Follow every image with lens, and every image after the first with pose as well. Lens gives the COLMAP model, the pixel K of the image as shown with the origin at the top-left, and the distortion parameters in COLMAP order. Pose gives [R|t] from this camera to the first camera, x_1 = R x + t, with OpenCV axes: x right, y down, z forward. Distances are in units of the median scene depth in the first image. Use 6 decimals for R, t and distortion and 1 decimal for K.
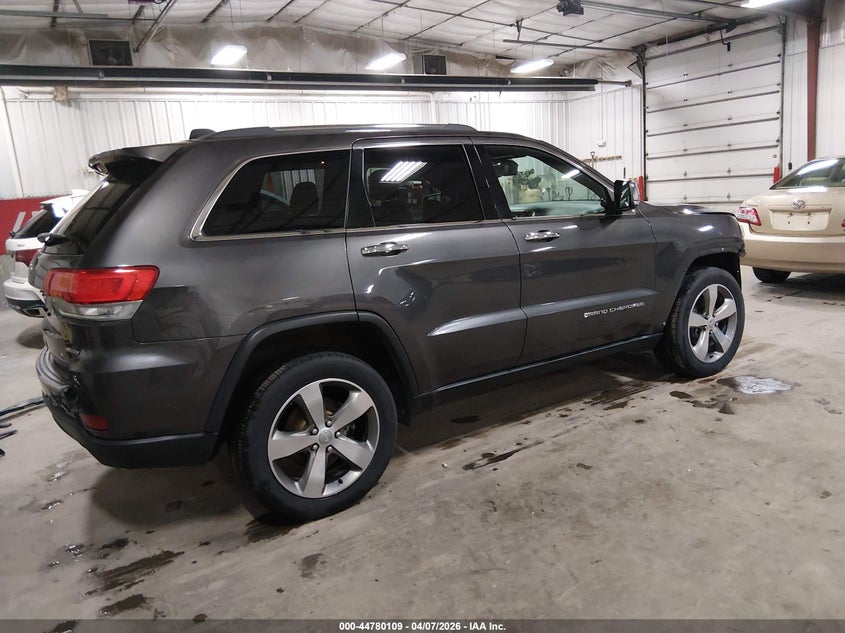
lens RADIAL K [[638.6, 0, 429.7], [0, 638.6, 311.9], [0, 0, 1]] dist [0.003348, -0.043268]
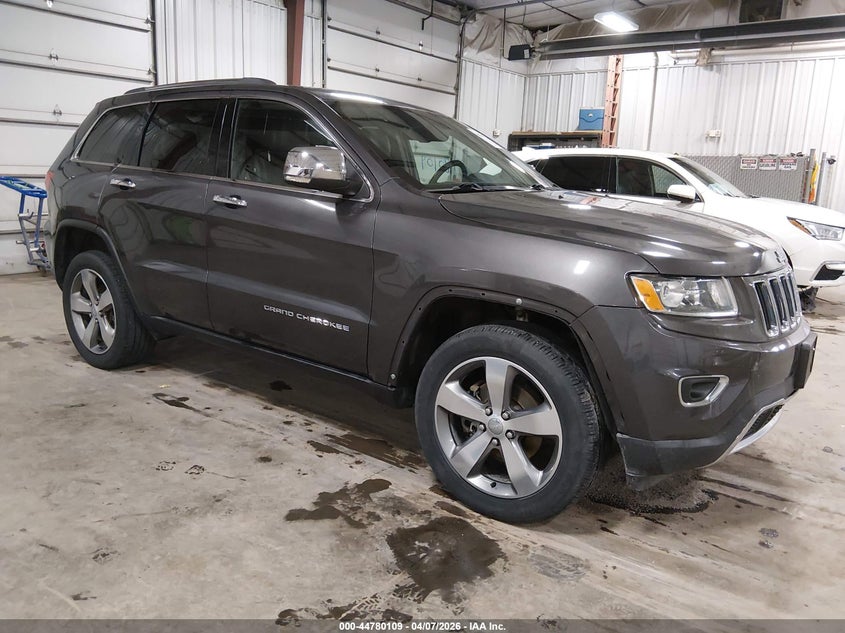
lens RADIAL K [[638.6, 0, 416.9], [0, 638.6, 317.0], [0, 0, 1]] dist [0.003348, -0.043268]
pose [[0.355084, 0.287909, -0.889395, 1.000934], [-0.238264, 0.947845, 0.211706, -0.196191], [0.903961, 0.136738, 0.405163, 0.796138]]
